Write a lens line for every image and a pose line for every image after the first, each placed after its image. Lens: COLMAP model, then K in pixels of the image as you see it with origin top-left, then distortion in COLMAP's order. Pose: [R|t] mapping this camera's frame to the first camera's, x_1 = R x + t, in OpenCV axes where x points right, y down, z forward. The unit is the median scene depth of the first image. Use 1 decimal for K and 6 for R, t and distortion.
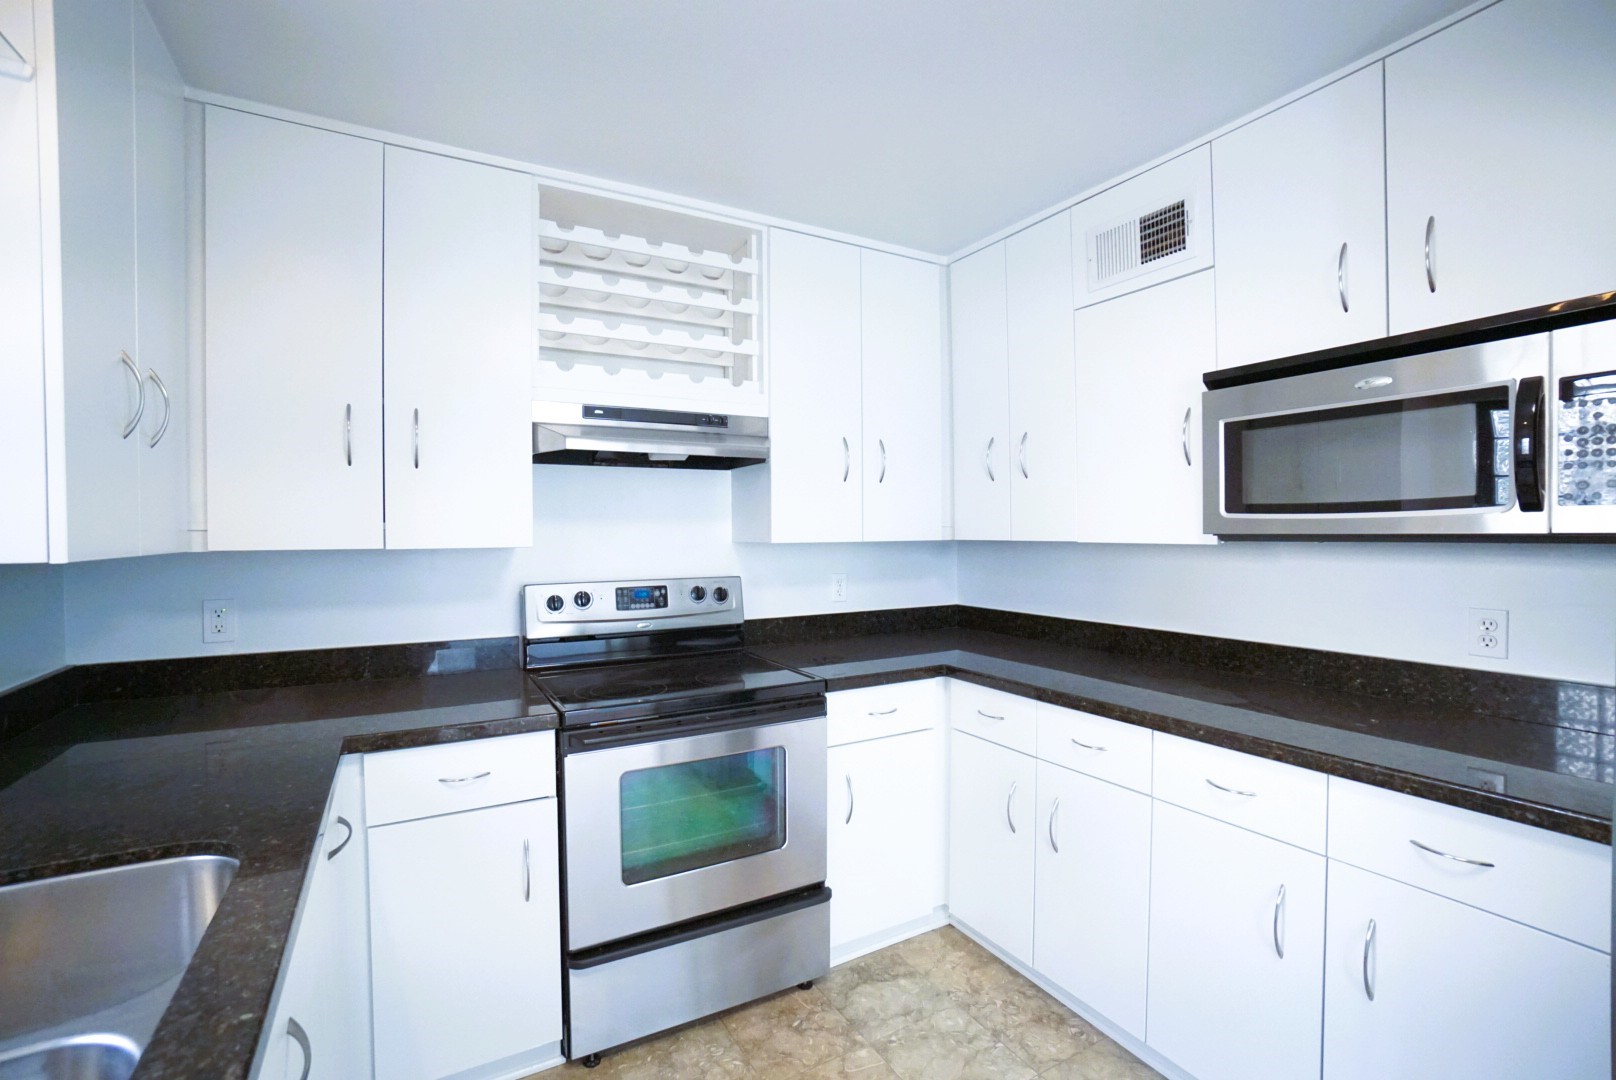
lens RADIAL K [[702.0, 0, 803.7], [0, 702.0, 539.6], [0, 0, 1]] dist [-0.041483, 0.003092]
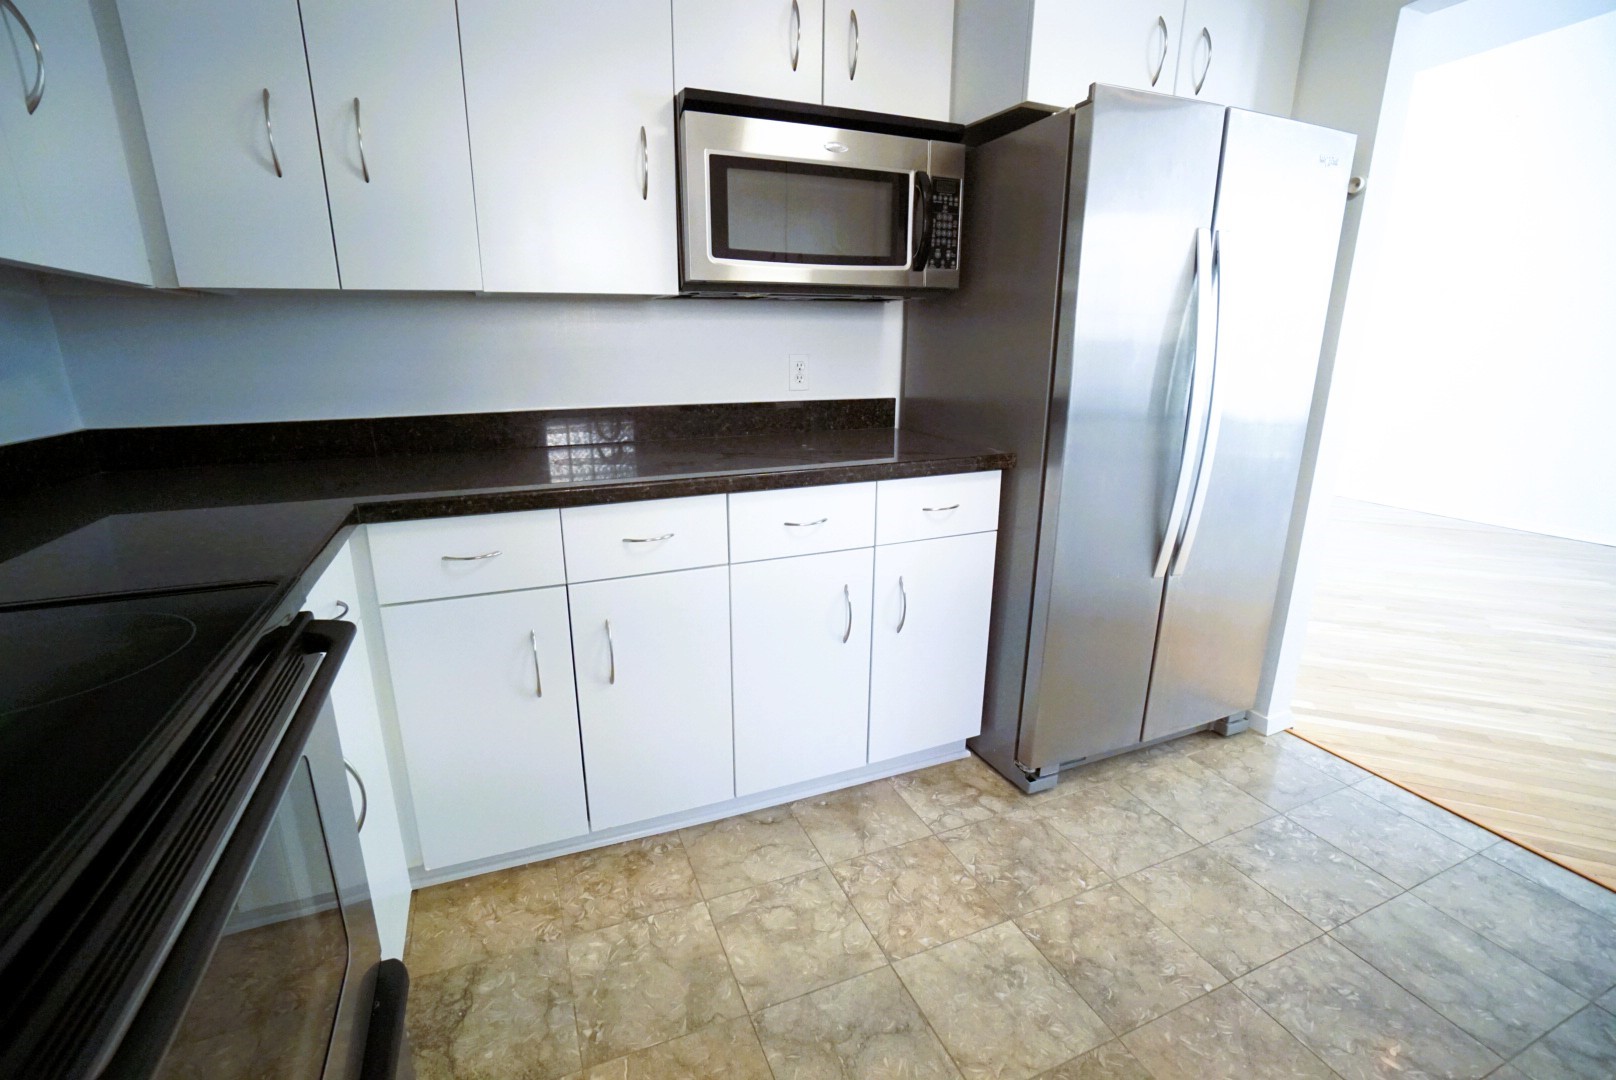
lens RADIAL K [[702.0, 0, 798.8], [0, 702.0, 533.5], [0, 0, 1]] dist [-0.041483, 0.003092]
pose [[0.139471, -0.257649, 0.956120, -0.323211], [0.019460, 0.966084, 0.257495, 0.071267], [-0.990035, -0.017307, 0.139755, 0.635273]]
